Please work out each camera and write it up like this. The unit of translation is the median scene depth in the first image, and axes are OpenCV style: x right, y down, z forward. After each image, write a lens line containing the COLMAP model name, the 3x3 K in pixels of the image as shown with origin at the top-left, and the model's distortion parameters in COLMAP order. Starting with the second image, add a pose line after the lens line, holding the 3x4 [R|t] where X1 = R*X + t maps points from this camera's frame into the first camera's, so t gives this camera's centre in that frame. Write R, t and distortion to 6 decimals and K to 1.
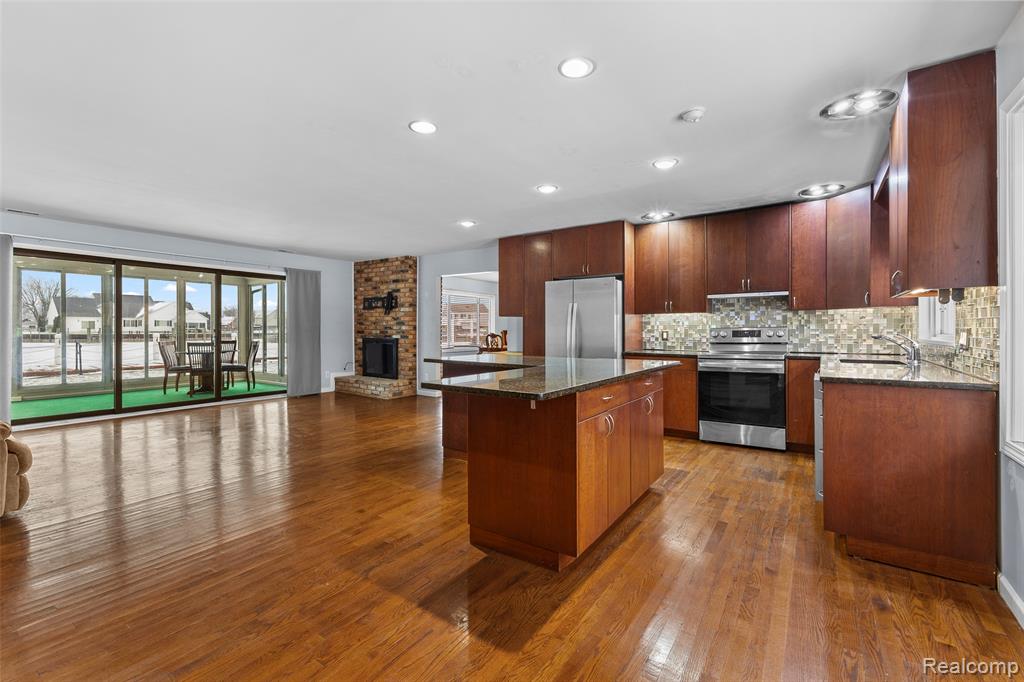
lens RADIAL K [[442.0, 0, 512.3], [0, 442.0, 334.0], [0, 0, 1]] dist [0.003873, 0.000975]
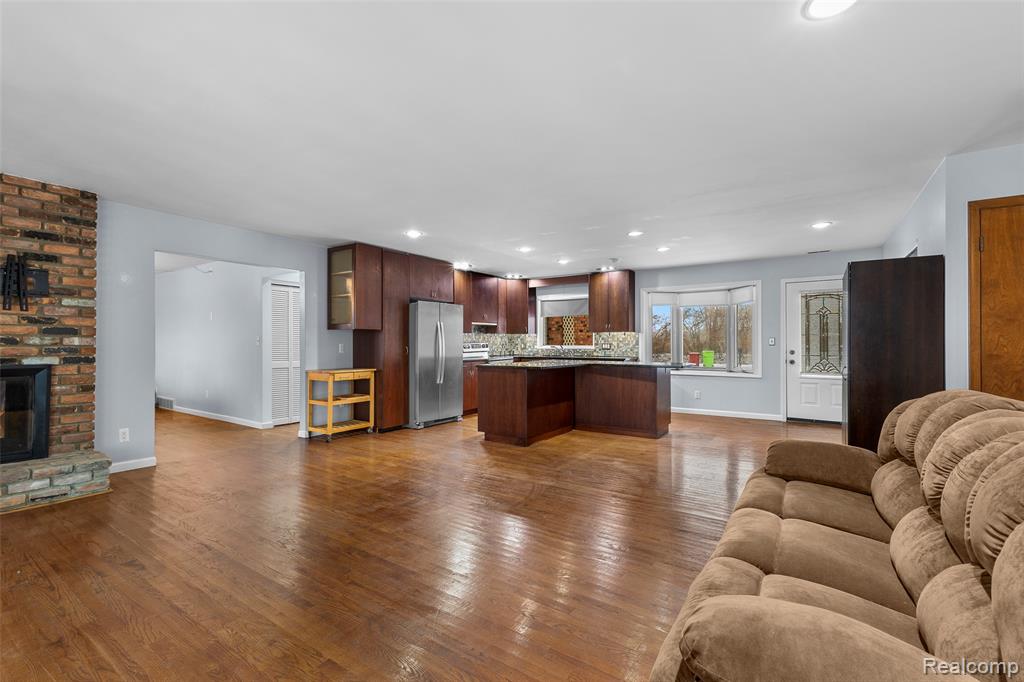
lens RADIAL K [[442.0, 0, 514.7], [0, 442.0, 341.5], [0, 0, 1]] dist [0.003873, 0.000975]
pose [[-0.012952, 0.001228, 0.999915, -0.724129], [0.006835, 0.999976, -0.001139, -0.009986], [-0.999893, 0.006820, -0.012960, 0.537589]]
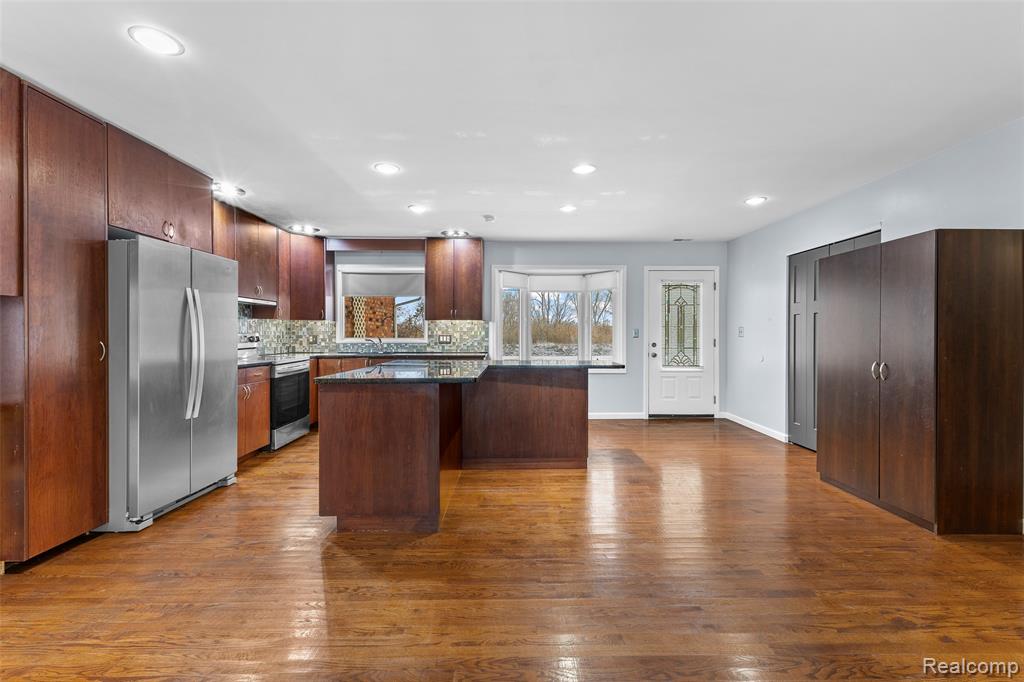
lens RADIAL K [[442.0, 0, 513.5], [0, 442.0, 334.2], [0, 0, 1]] dist [0.003873, 0.000975]
pose [[-0.579422, 0.000782, 0.815027, -0.375445], [0.003176, 0.999994, 0.001298, -0.007298], [-0.815021, 0.003341, -0.579421, 0.664668]]
